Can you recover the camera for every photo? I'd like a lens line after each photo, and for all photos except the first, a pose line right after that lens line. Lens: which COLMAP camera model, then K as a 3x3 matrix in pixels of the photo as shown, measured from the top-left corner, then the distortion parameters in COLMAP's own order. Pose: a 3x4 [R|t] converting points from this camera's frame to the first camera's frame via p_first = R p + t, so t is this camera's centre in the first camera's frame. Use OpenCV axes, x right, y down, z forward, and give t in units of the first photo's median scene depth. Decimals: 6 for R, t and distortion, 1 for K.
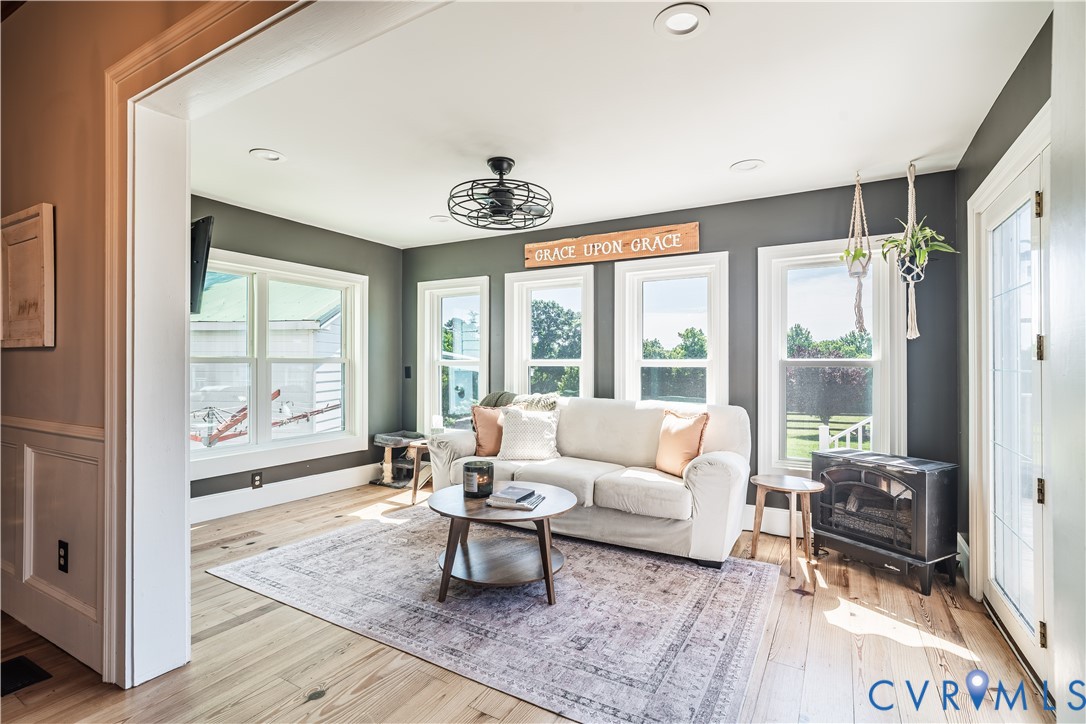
lens RADIAL K [[510.6, 0, 562.8], [0, 510.6, 365.5], [0, 0, 1]] dist [-0.014376, 0.007112]
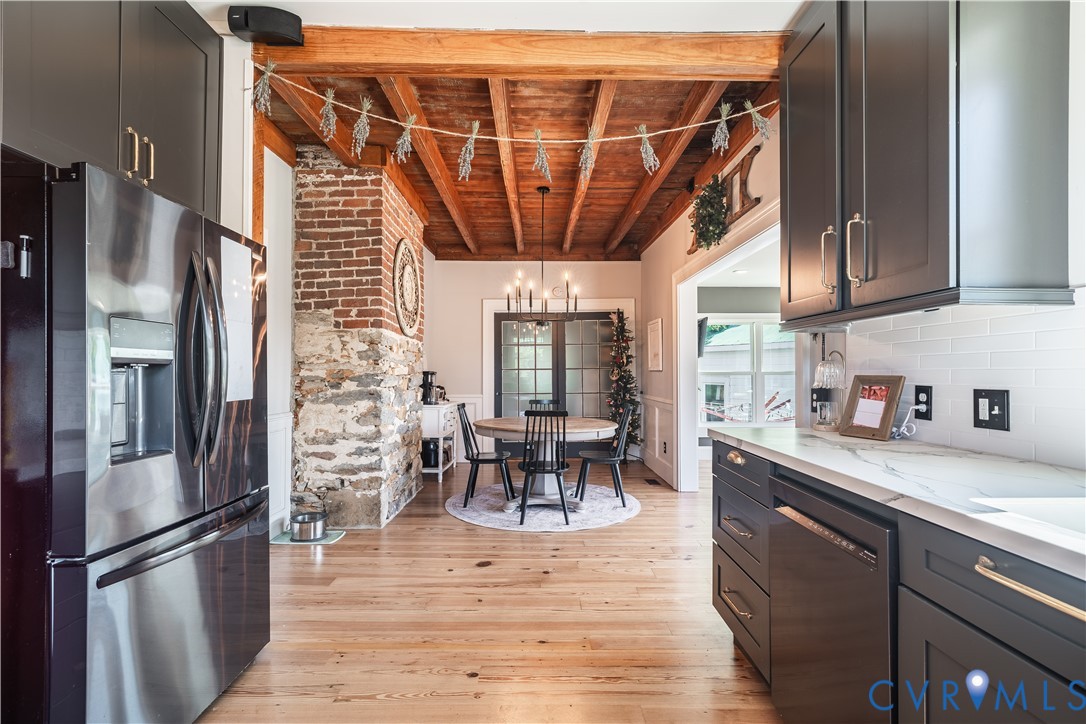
lens RADIAL K [[510.6, 0, 543.1], [0, 510.6, 361.6], [0, 0, 1]] dist [-0.014376, 0.007112]
pose [[0.480840, -0.020106, -0.876578, 0.521092], [0.000389, 0.999742, -0.022718, -0.010742], [0.876809, 0.010583, 0.480723, -0.420051]]
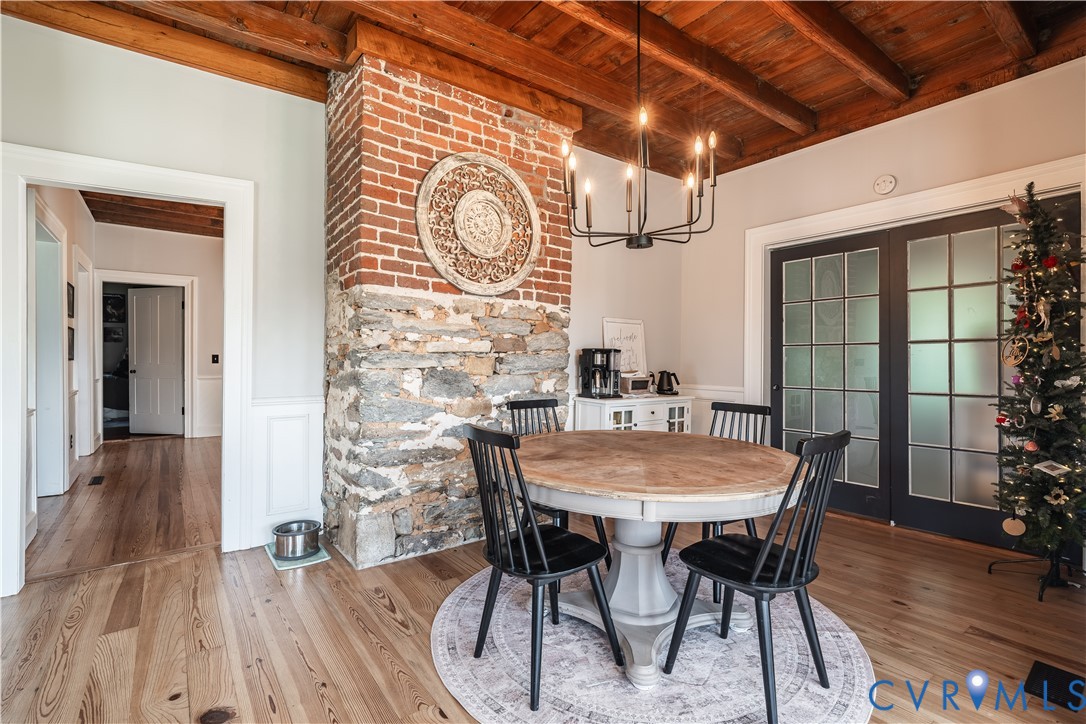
lens RADIAL K [[510.6, 0, 538.5], [0, 510.6, 358.0], [0, 0, 1]] dist [-0.014376, 0.007112]
pose [[-0.423849, -0.000869, -0.905732, 0.079974], [-0.002266, 0.999997, 0.000100, 0.000270], [0.905730, 0.002095, -0.423850, 0.214784]]
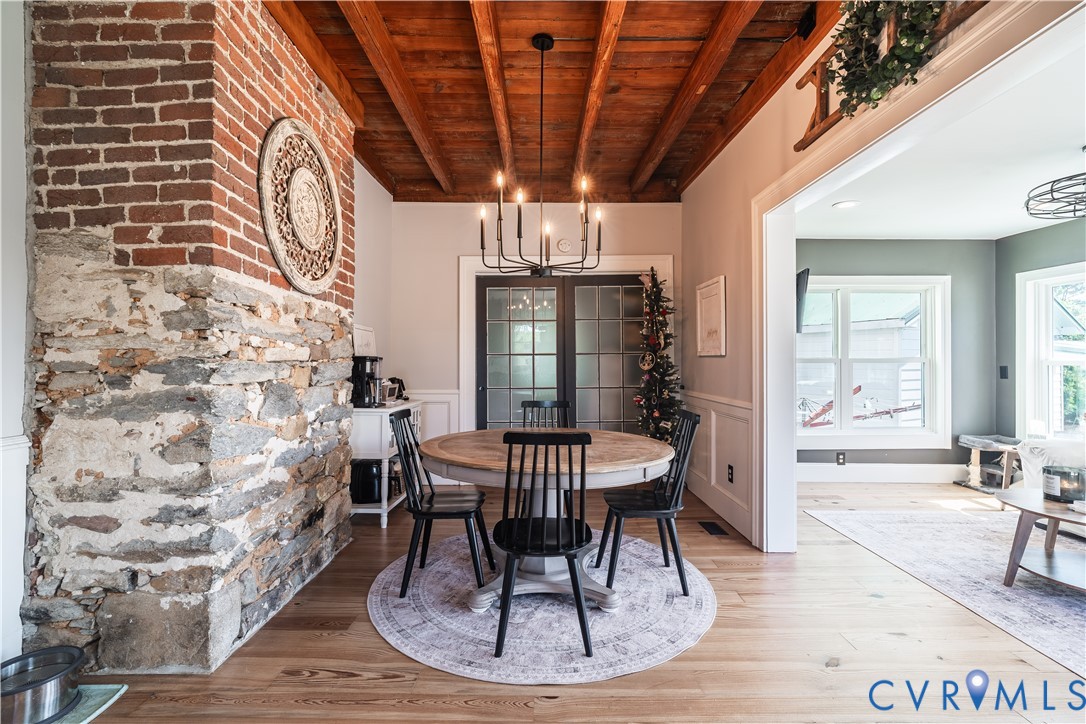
lens RADIAL K [[510.6, 0, 542.3], [0, 510.6, 357.3], [0, 0, 1]] dist [-0.014376, 0.007112]
pose [[0.473611, -0.008295, -0.880695, 0.127699], [-0.000075, 0.999955, -0.009459, -0.006026], [0.880734, 0.004546, 0.473589, -0.198247]]
